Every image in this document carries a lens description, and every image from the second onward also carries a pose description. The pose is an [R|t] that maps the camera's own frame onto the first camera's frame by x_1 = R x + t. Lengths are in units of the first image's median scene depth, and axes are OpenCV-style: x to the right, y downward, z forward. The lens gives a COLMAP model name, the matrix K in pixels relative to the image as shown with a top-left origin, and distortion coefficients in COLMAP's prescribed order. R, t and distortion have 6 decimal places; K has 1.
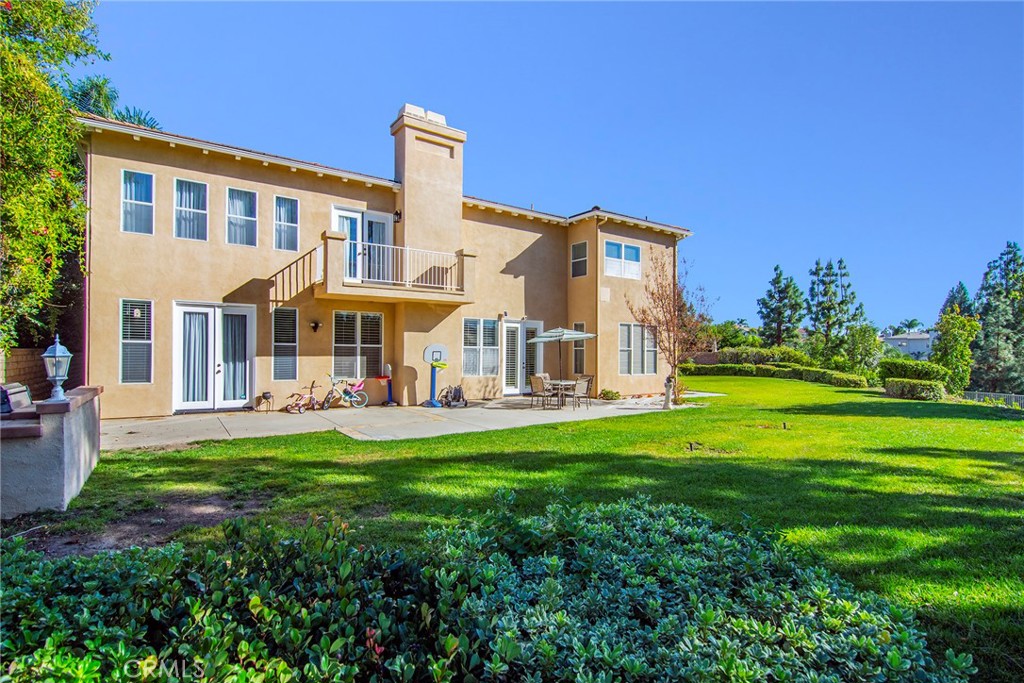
lens RADIAL K [[486.1, 0, 511.3], [0, 486.1, 344.1], [0, 0, 1]] dist [-0.026511, -0.001664]
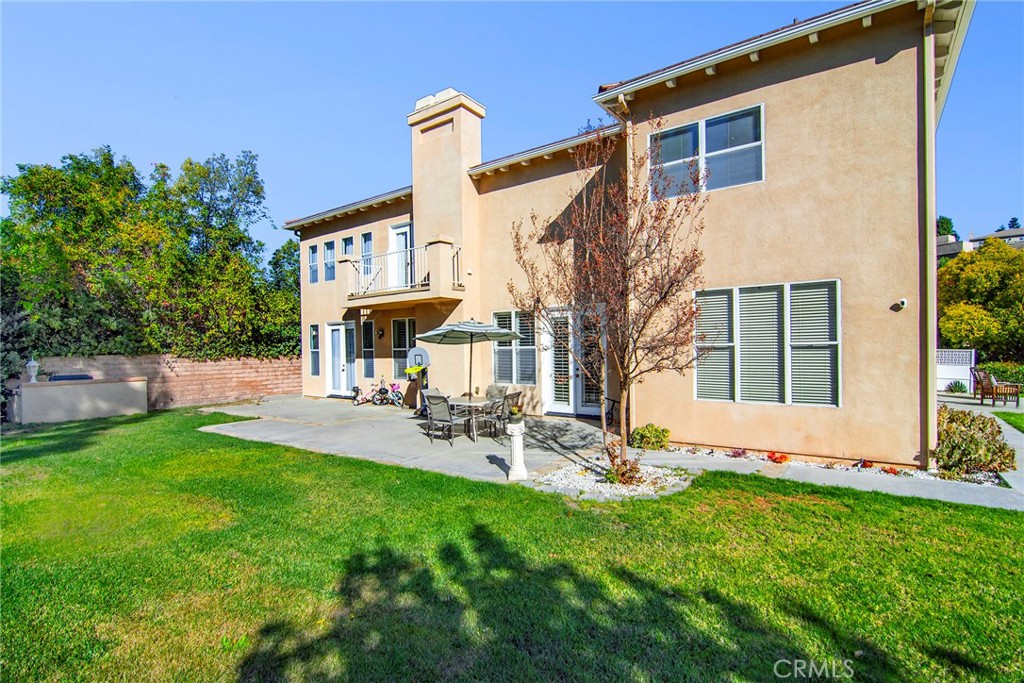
lens RADIAL K [[486.1, 0, 511.6], [0, 486.1, 346.5], [0, 0, 1]] dist [-0.026511, -0.001664]
pose [[0.328034, -0.008008, -0.944632, 0.607850], [0.037765, 0.999276, 0.004643, 0.001093], [0.943911, -0.037198, 0.328099, 0.668685]]
